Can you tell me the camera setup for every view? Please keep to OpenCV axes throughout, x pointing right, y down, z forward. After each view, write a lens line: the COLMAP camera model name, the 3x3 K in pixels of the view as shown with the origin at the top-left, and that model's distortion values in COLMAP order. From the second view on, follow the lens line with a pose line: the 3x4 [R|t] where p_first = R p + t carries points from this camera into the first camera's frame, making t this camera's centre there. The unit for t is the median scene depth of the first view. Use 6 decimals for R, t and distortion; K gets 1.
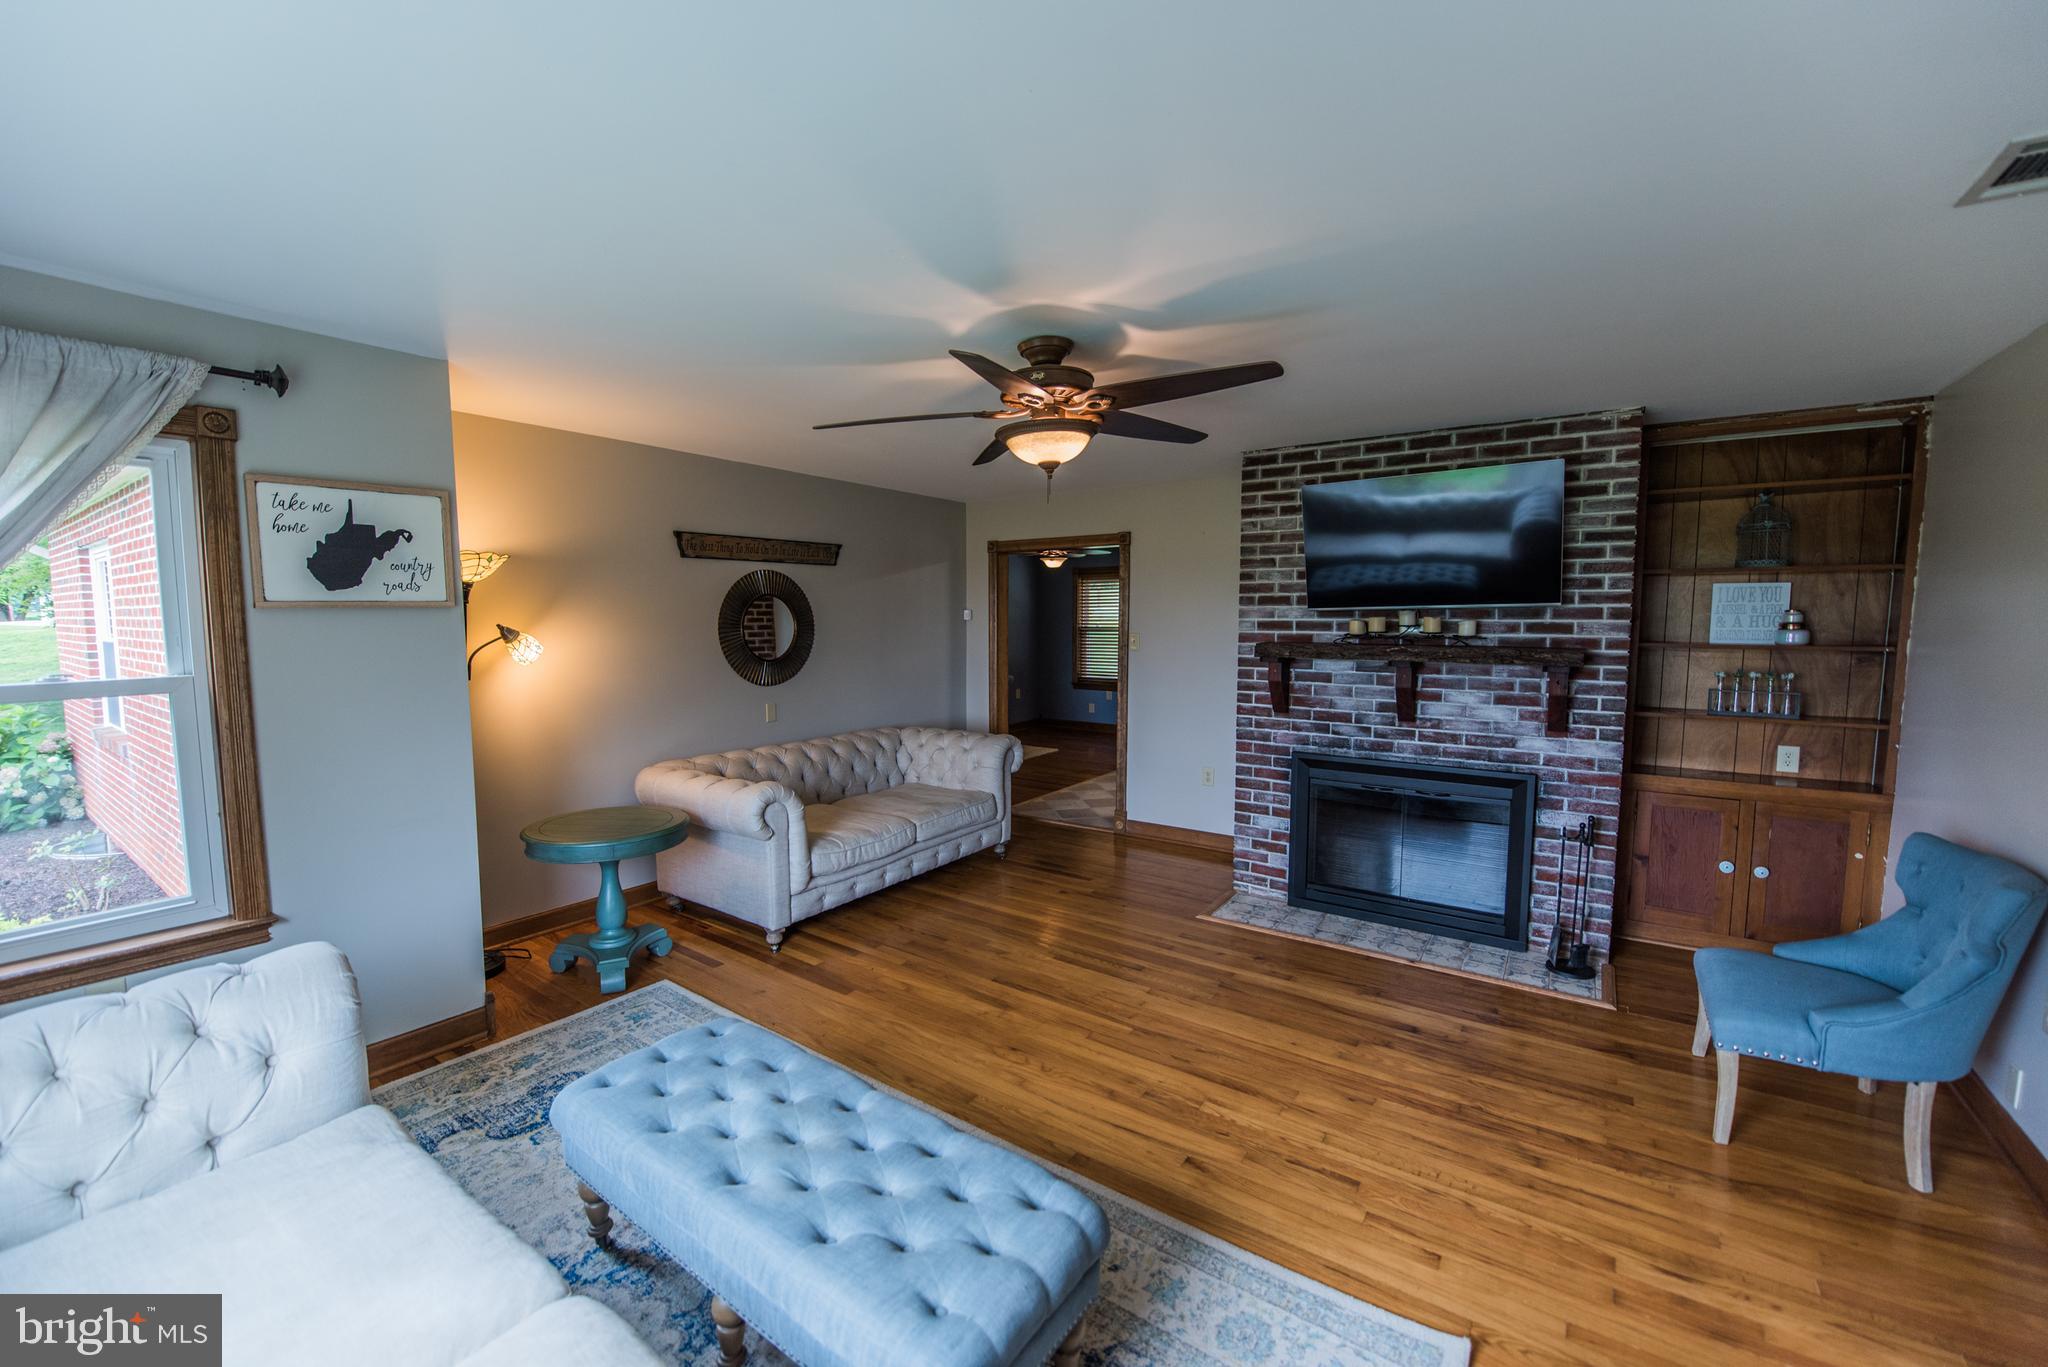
lens RADIAL K [[814.0, 0, 1019.0], [0, 814.0, 682.2], [0, 0, 1]] dist [-0.018465, -0.001227]
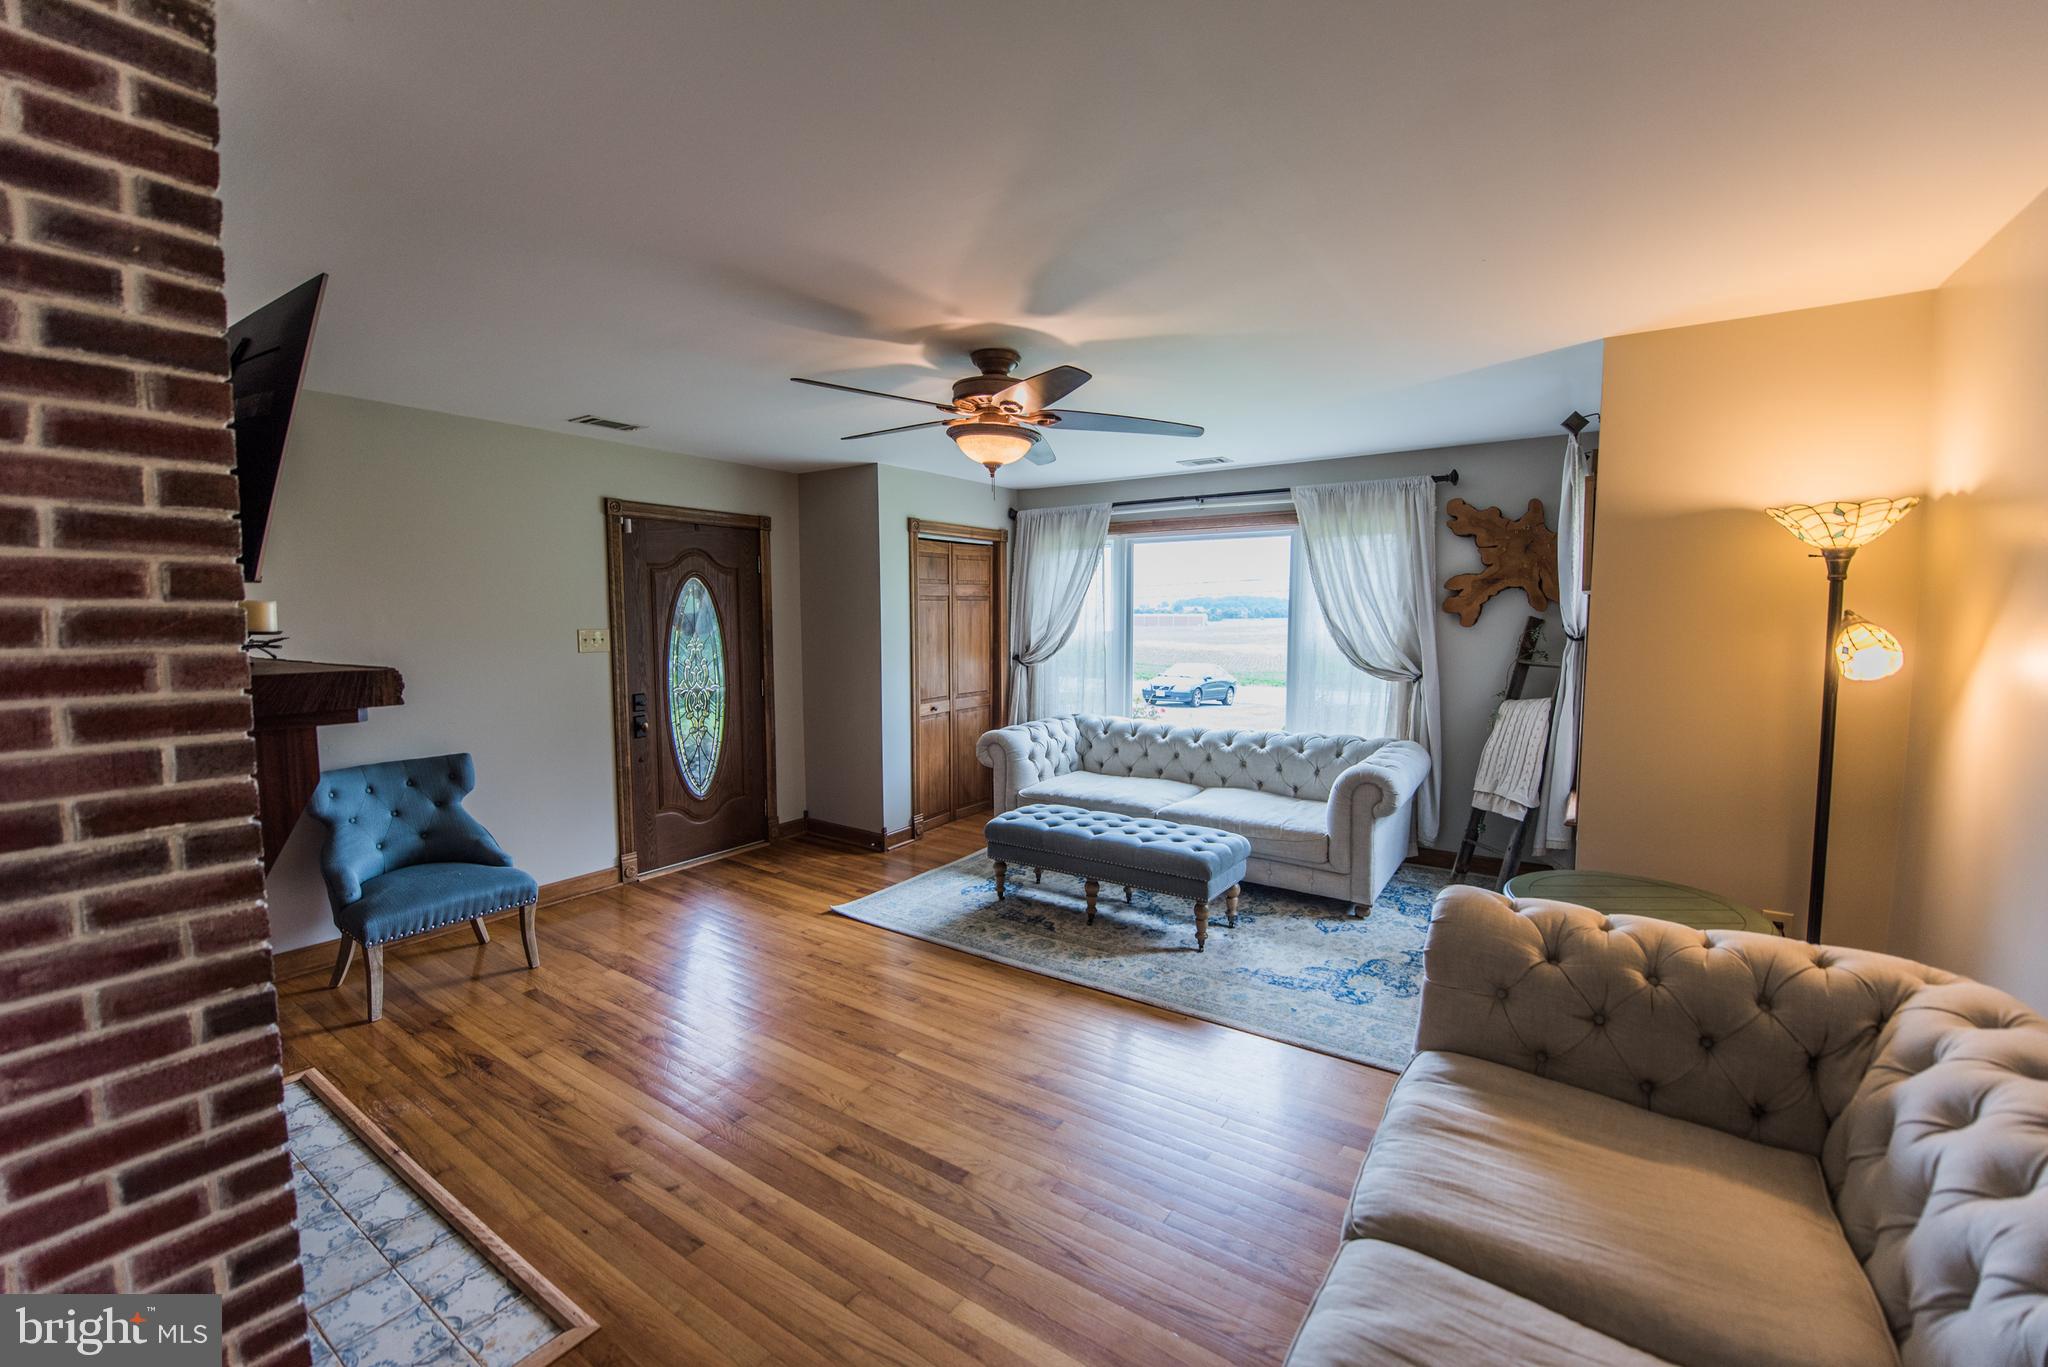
lens RADIAL K [[838.5, 0, 1016.7], [0, 838.5, 684.3], [0, 0, 1]] dist [-0.020339, -0.000507]
pose [[-0.999962, 0.002748, -0.008327, 0.009455], [0.001292, 0.985435, 0.170046, -0.113643], [0.008673, 0.170029, -0.985401, 1.484693]]
